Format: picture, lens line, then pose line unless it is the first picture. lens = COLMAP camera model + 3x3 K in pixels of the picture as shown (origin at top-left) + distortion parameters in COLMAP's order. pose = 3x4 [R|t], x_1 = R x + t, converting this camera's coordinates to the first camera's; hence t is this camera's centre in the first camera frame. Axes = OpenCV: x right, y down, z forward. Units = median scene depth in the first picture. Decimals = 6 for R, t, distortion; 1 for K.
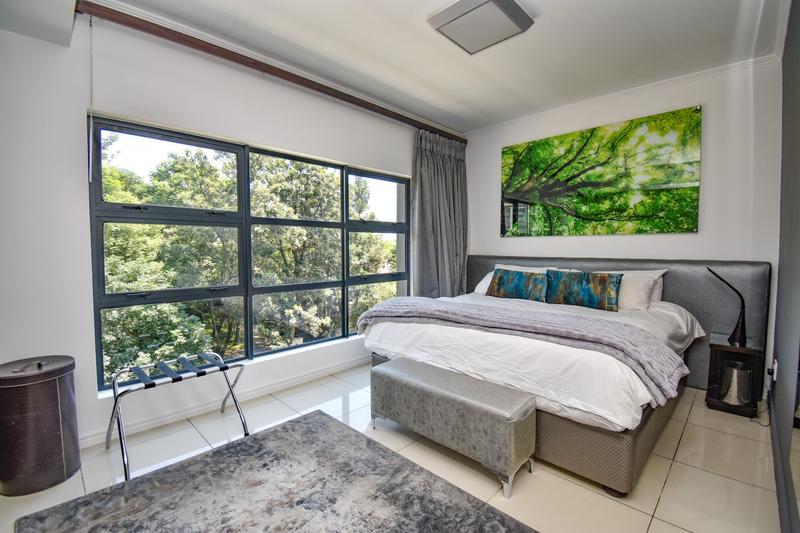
lens RADIAL K [[357.4, 0, 400.0], [0, 357.4, 266.5], [0, 0, 1]] dist [0.012716, -0.025409]
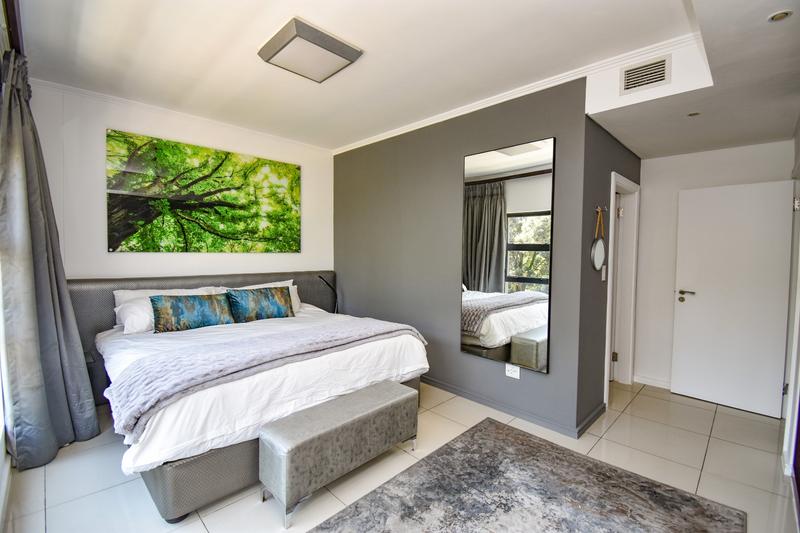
lens RADIAL K [[357.4, 0, 400.0], [0, 357.4, 266.5], [0, 0, 1]] dist [0.012716, -0.025409]
pose [[-0.009135, -0.048375, 0.998787, -0.542175], [0.038916, 0.998055, 0.048695, -0.079941], [-0.999201, 0.039314, -0.007235, 0.512048]]
